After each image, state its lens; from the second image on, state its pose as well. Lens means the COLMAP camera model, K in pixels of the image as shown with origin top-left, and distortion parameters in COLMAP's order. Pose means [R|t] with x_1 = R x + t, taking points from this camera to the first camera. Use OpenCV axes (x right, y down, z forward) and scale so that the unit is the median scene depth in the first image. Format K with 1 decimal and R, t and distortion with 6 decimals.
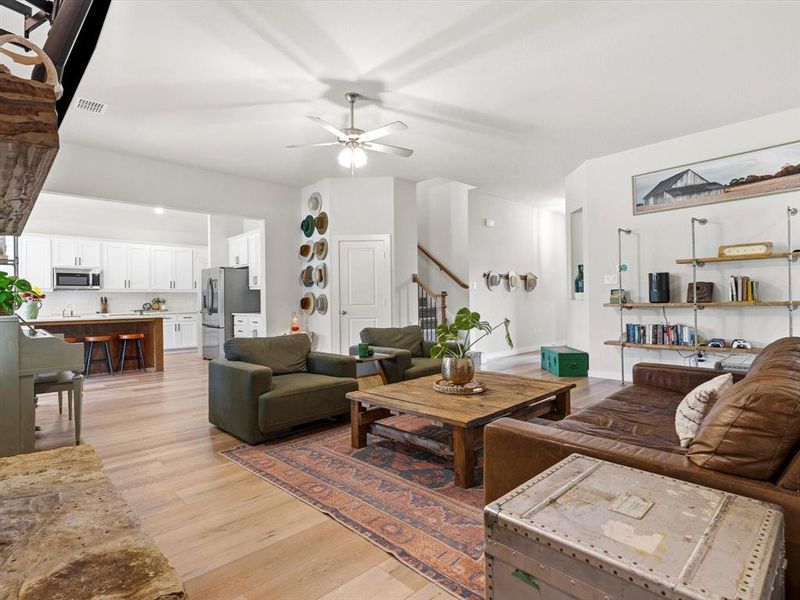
lens RADIAL K [[428.8, 0, 399.6], [0, 428.8, 297.0], [0, 0, 1]] dist [0.002291, 0.000361]
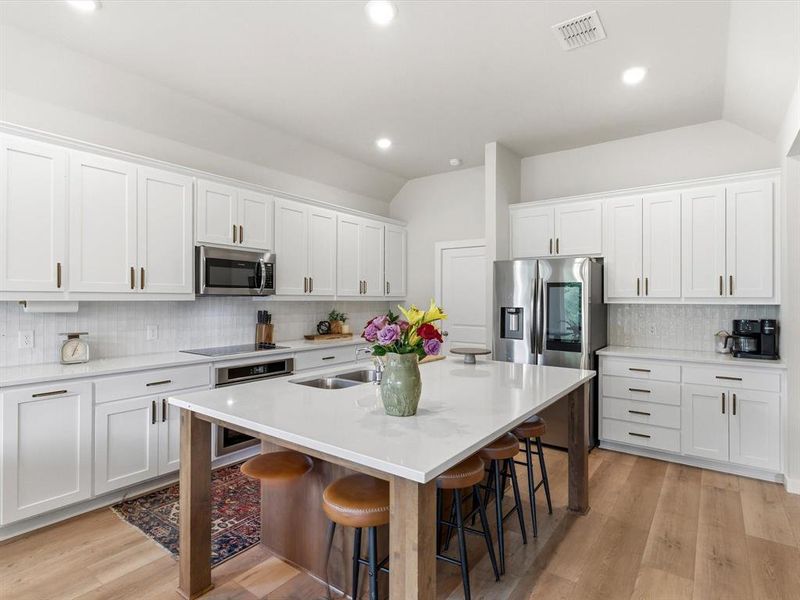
lens RADIAL K [[435.1, 0, 403.9], [0, 435.1, 299.1], [0, 0, 1]] dist [0.032685, 0.000168]
pose [[0.982002, 0.017966, 0.188016, -0.683263], [-0.018773, 0.999821, 0.002513, -0.019064], [-0.187937, -0.005997, 0.982163, 0.526337]]
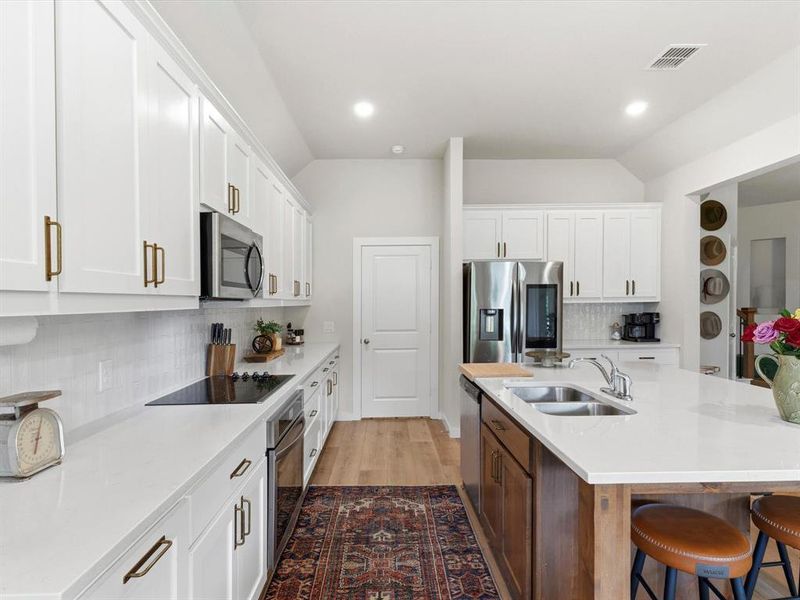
lens RADIAL K [[425.3, 0, 395.4], [0, 425.3, 306.7], [0, 0, 1]] dist [0.004924, 0.000370]
pose [[0.673739, -0.002940, 0.738963, -0.906420], [-0.002377, 0.999978, 0.006146, -0.015486], [-0.738965, -0.005897, 0.673717, 0.756557]]
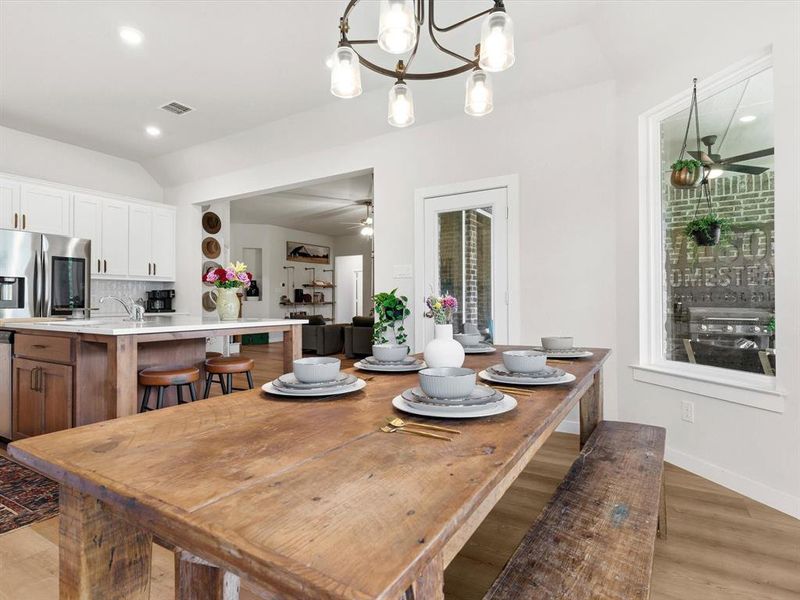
lens RADIAL K [[425.3, 0, 395.4], [0, 425.3, 306.7], [0, 0, 1]] dist [0.004924, 0.000370]
pose [[-0.261775, 0.003899, 0.965121, -1.067408], [0.002898, 0.999991, -0.003254, 0.028265], [-0.965125, 0.001945, -0.261783, 0.702104]]
